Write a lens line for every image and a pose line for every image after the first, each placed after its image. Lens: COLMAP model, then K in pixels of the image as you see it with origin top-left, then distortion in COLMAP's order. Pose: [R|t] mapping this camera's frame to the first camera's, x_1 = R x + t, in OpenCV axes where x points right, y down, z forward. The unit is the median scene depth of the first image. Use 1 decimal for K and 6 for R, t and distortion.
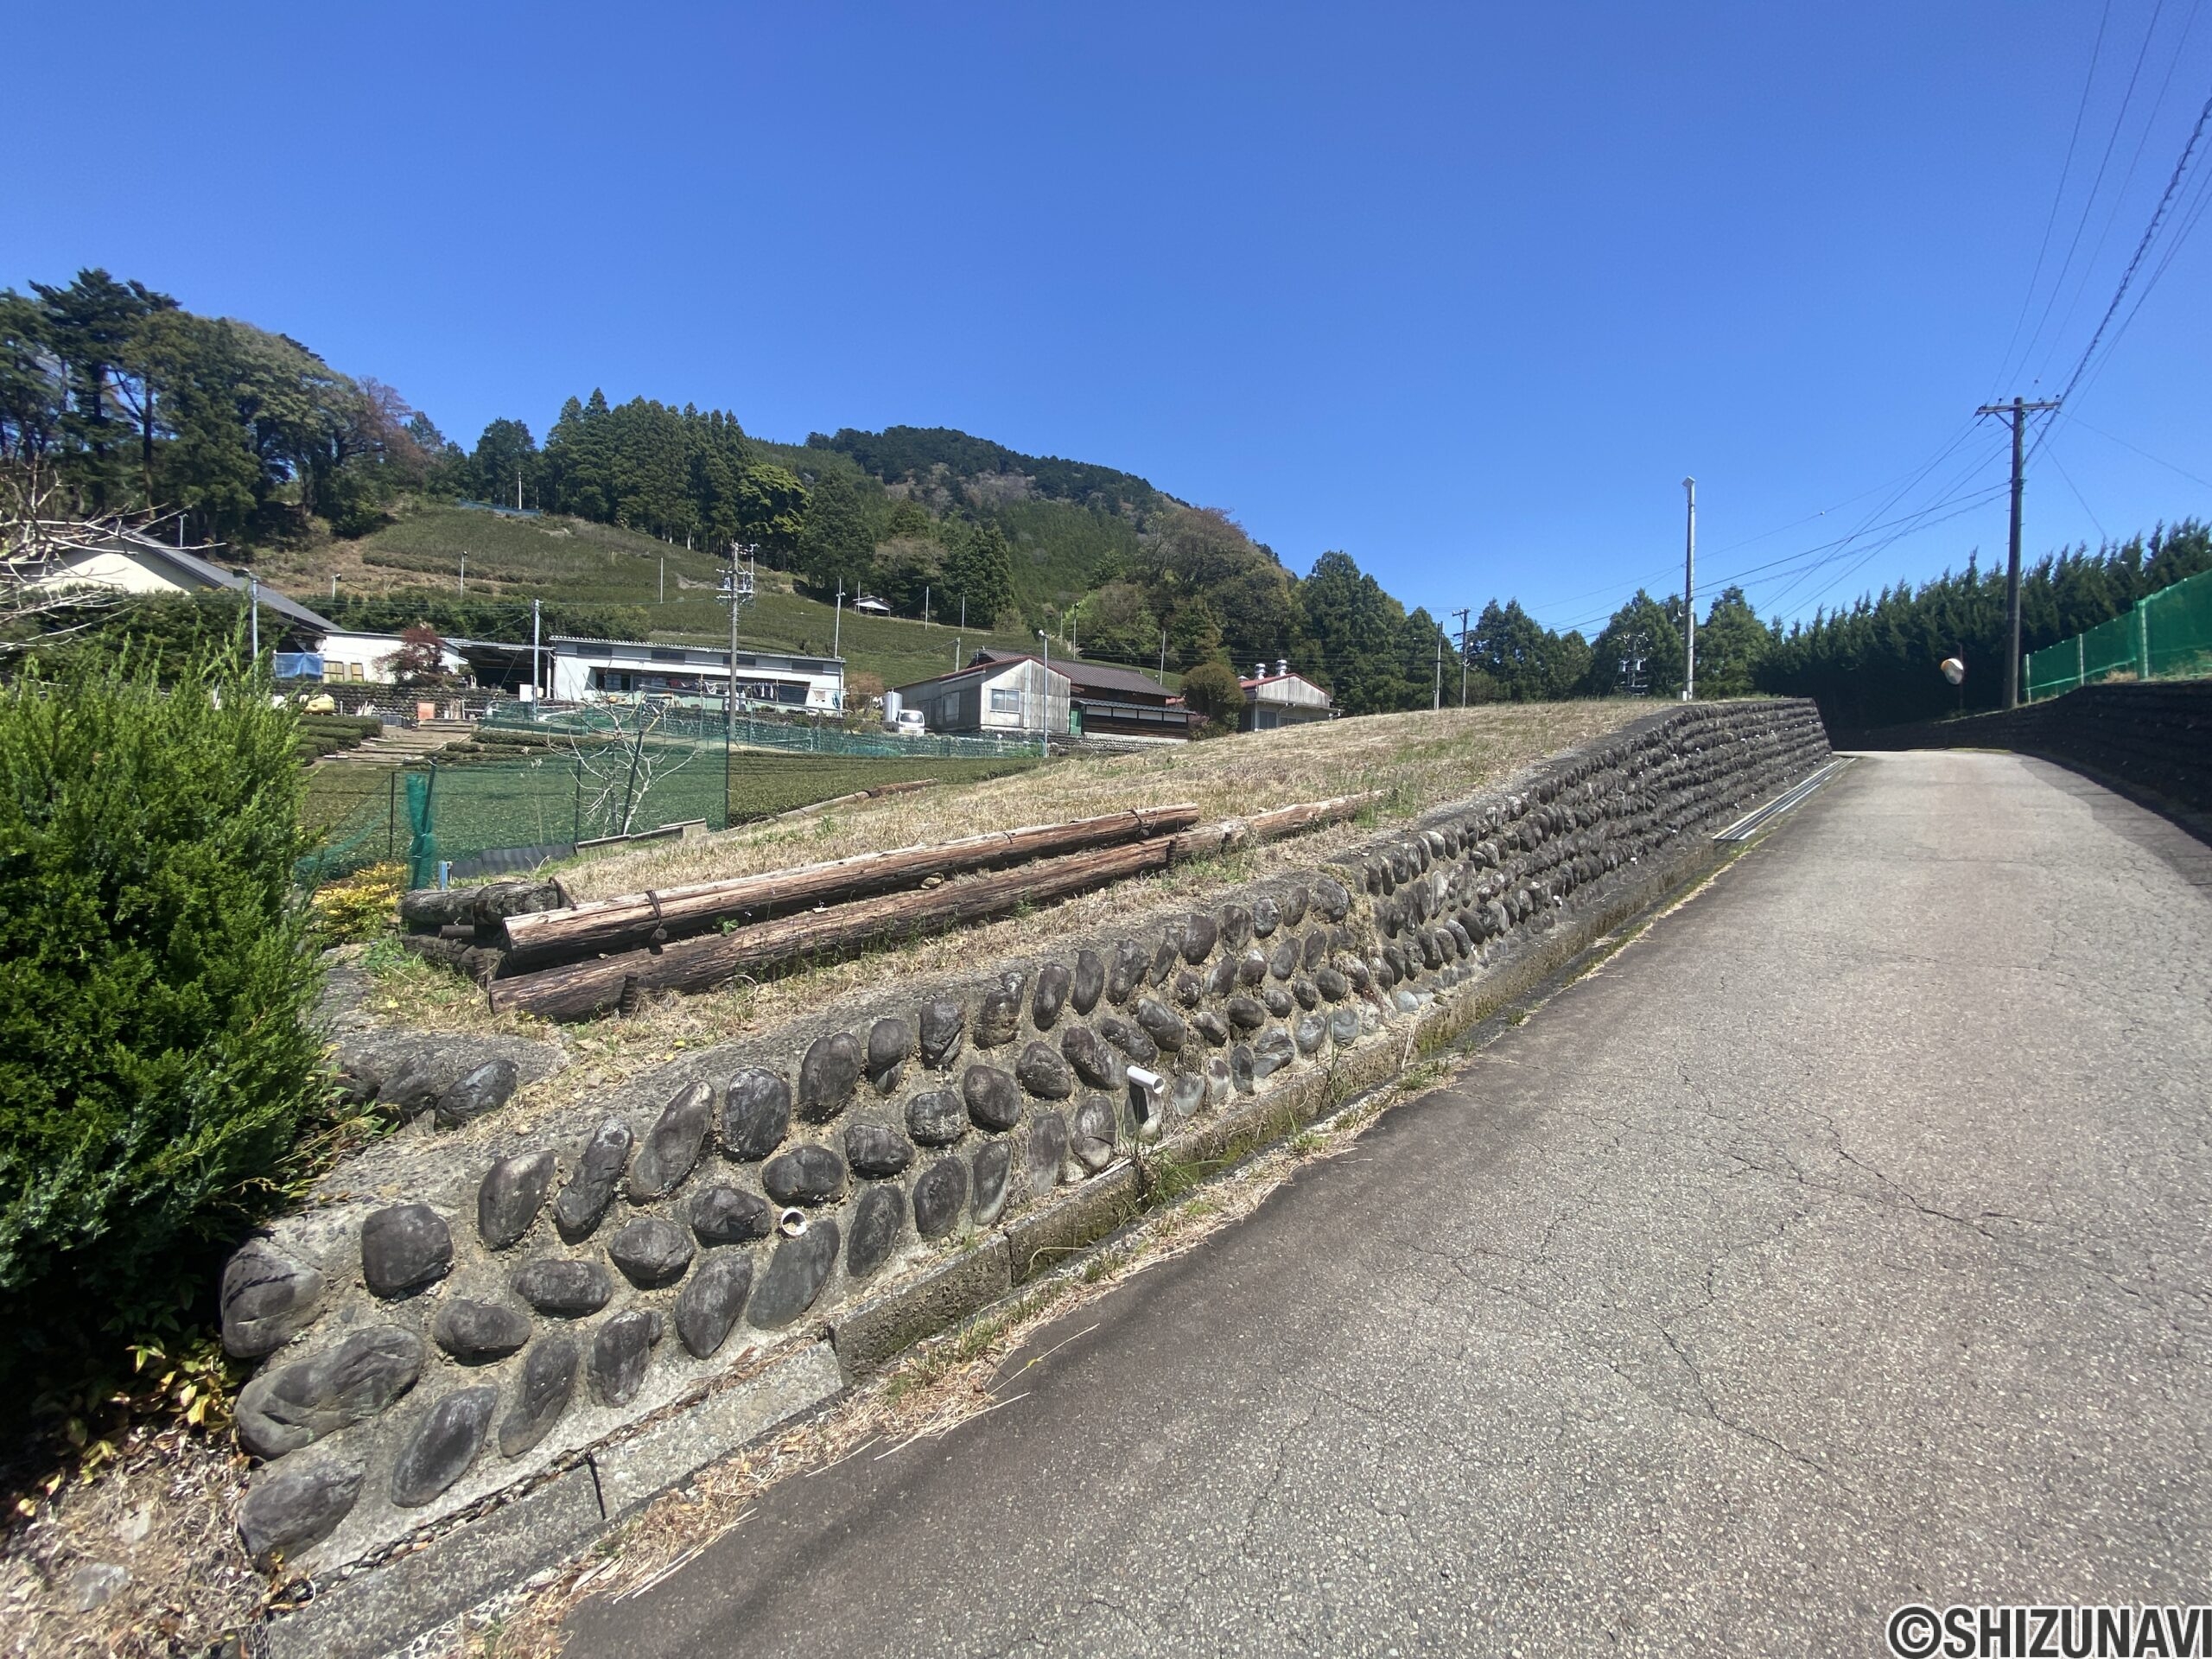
lens RADIAL K [[882.5, 0, 1103.4], [0, 882.5, 824.0], [0, 0, 1]] dist [0.012815, -0.017467]
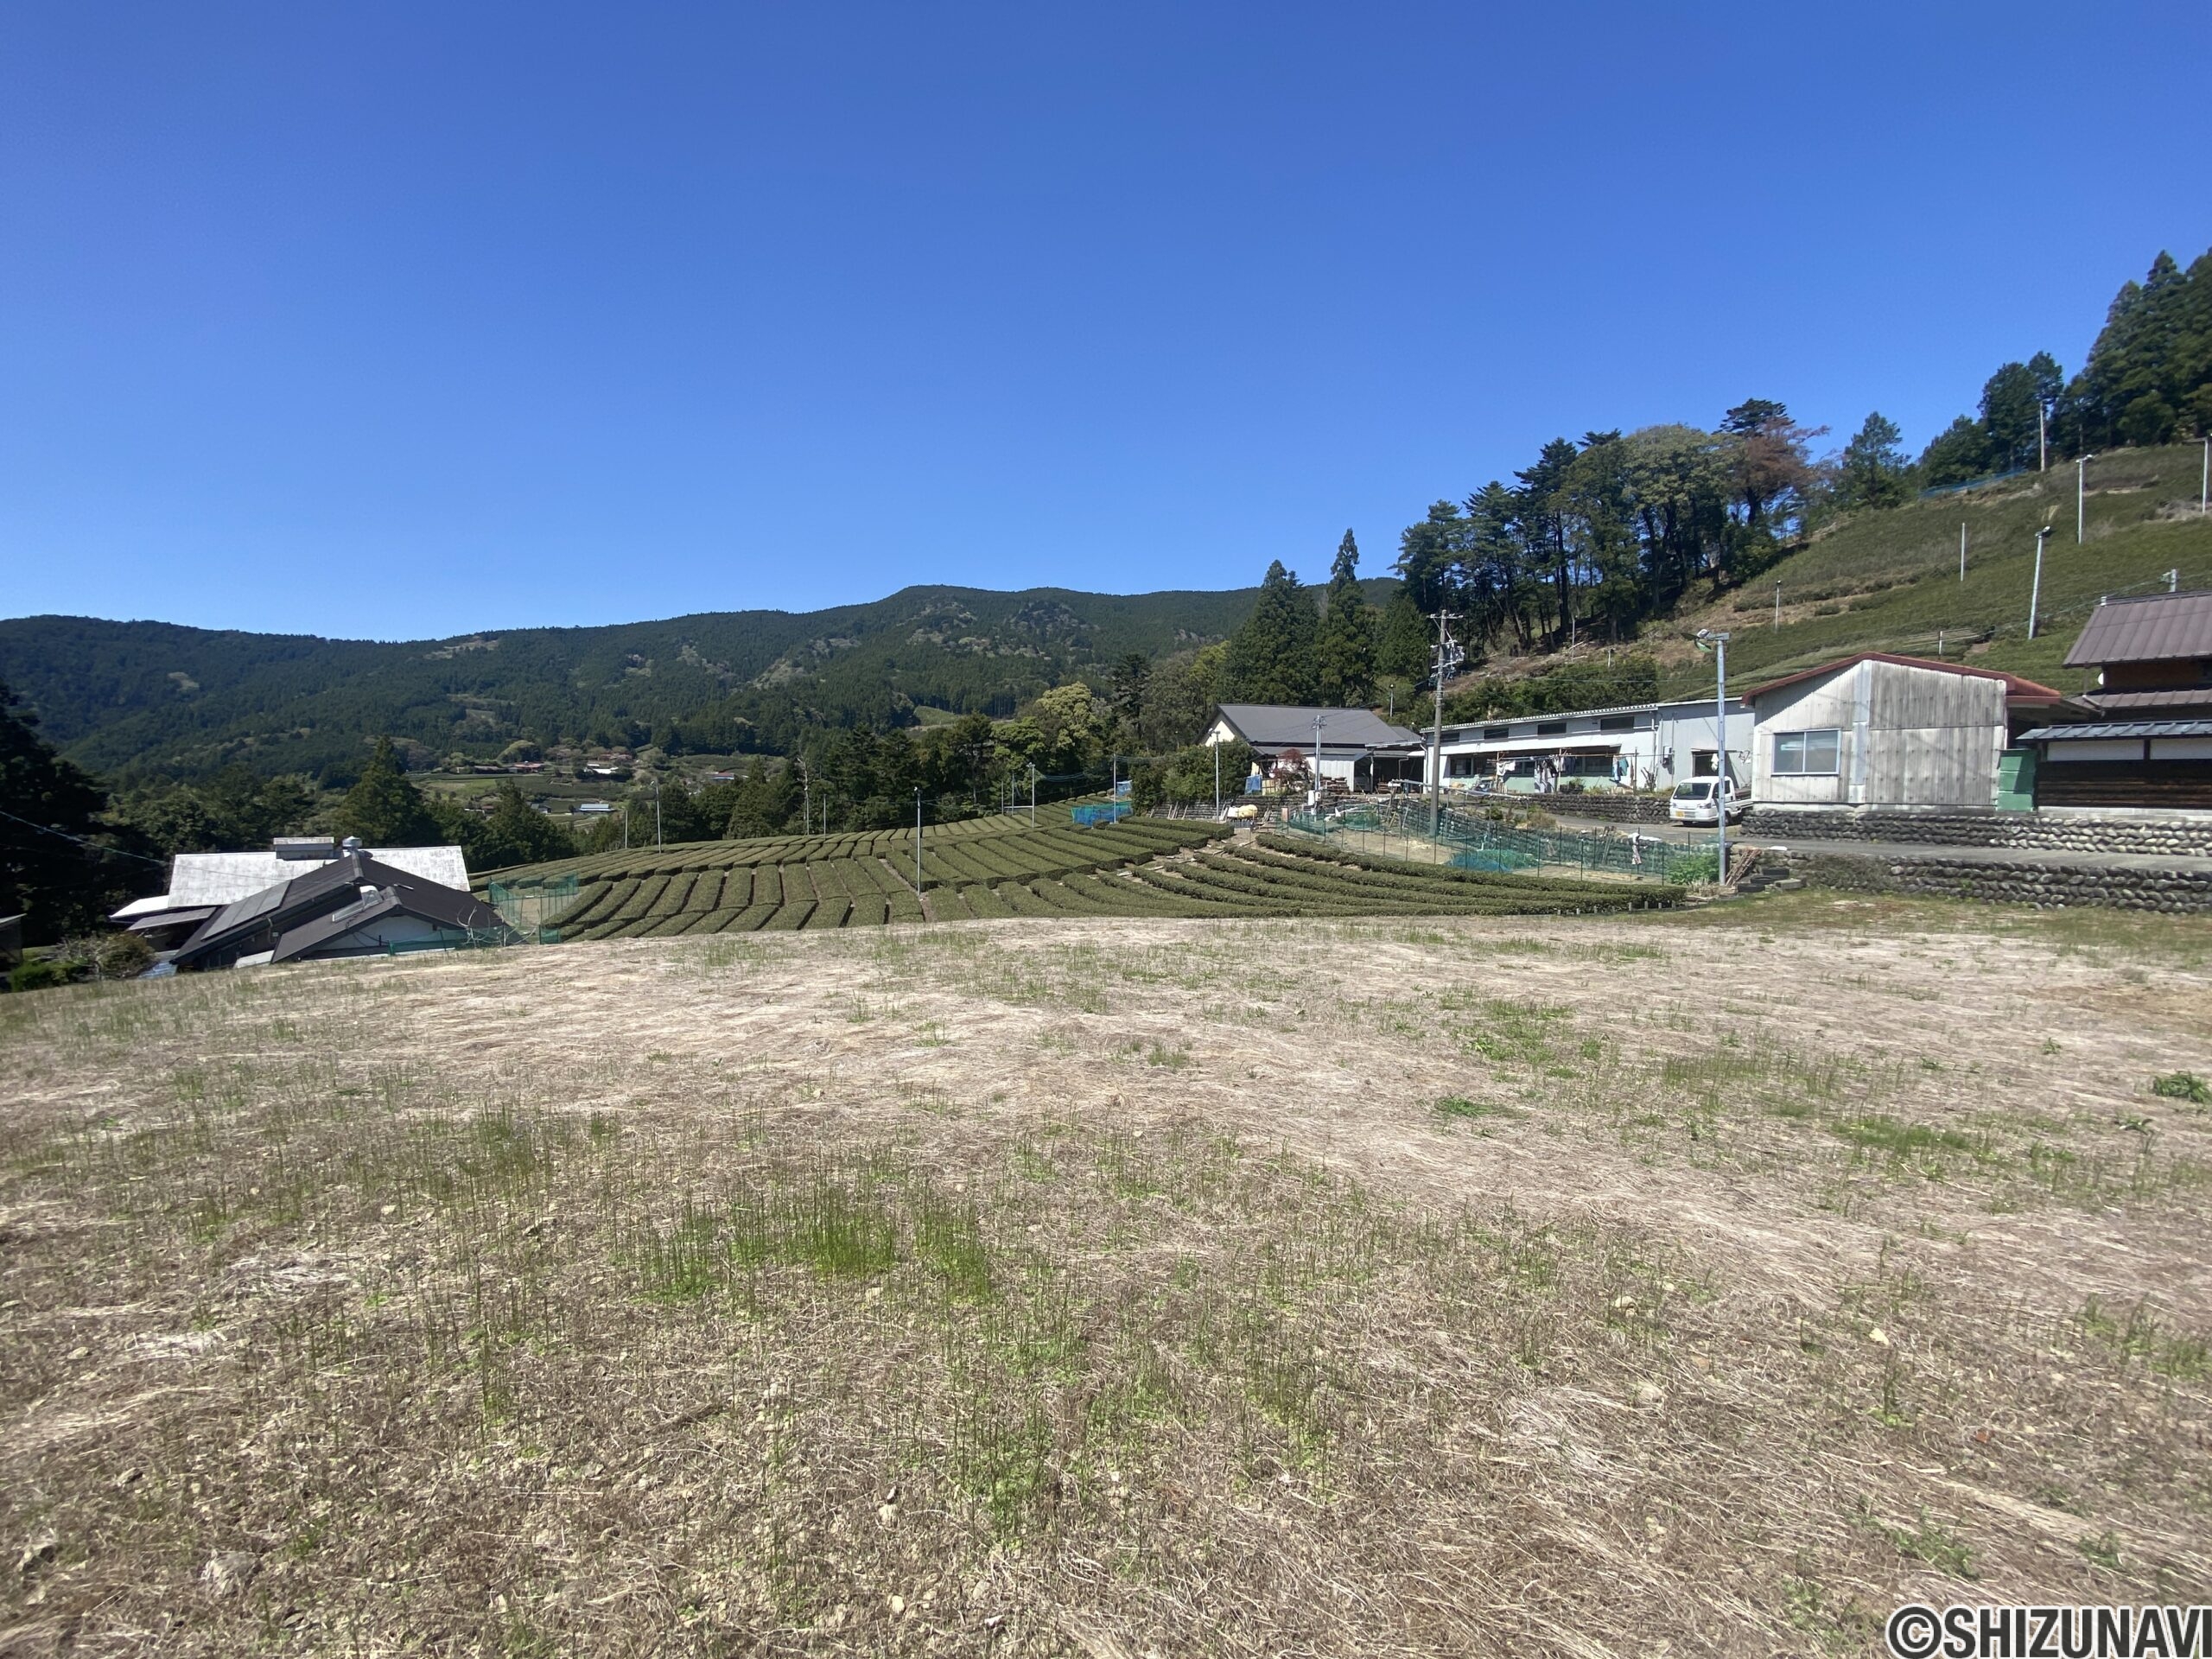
lens RADIAL K [[882.5, 0, 1101.5], [0, 882.5, 829.0], [0, 0, 1]] dist [0.012815, -0.017467]
pose [[-0.032688, 0.014930, -0.999354, 0.215027], [-0.017715, 0.999723, 0.015515, -0.049879], [0.999309, 0.018211, -0.032415, 0.314208]]
